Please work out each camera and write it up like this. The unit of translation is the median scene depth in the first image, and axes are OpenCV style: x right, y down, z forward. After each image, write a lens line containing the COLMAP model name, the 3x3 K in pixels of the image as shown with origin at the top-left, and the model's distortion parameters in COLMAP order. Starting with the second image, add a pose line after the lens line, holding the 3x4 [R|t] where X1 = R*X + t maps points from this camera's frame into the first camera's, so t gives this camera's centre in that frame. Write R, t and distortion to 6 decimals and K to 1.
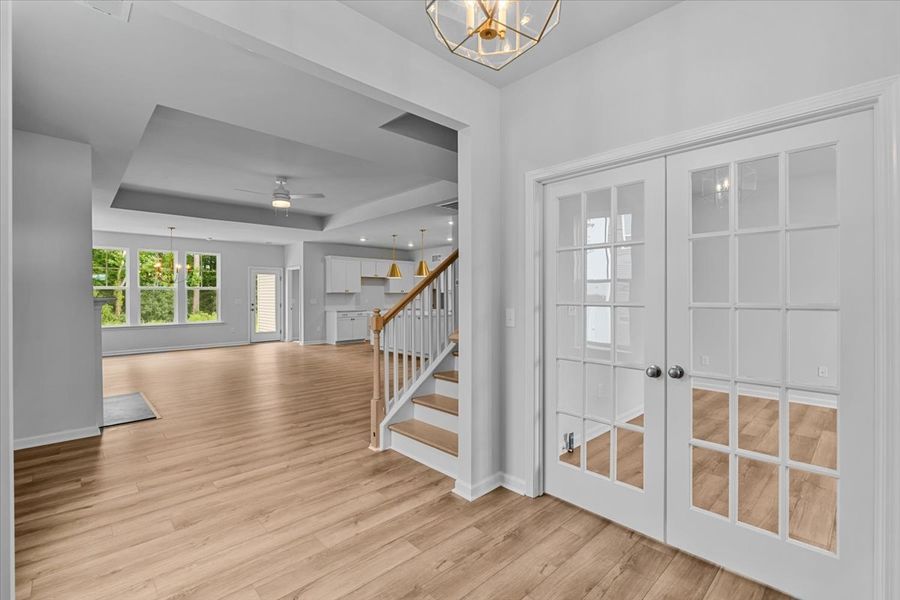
lens RADIAL K [[400.0, 0, 454.0], [0, 400.0, 295.4], [0, 0, 1]] dist [-0.003829, 0.001076]
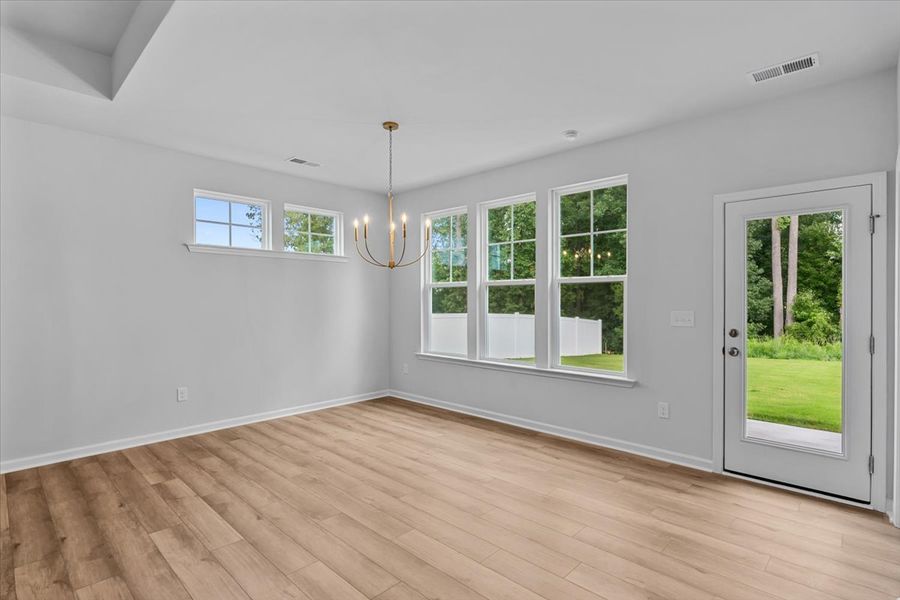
lens RADIAL K [[442.5, 0, 450.6], [0, 442.5, 299.7], [0, 0, 1]] dist [-0.000388, -0.002504]
pose [[0.038367, 0.001466, -0.999263, -0.211590], [-0.000949, 0.999999, 0.001431, 0.000480], [0.999263, 0.000893, 0.038368, 0.794216]]
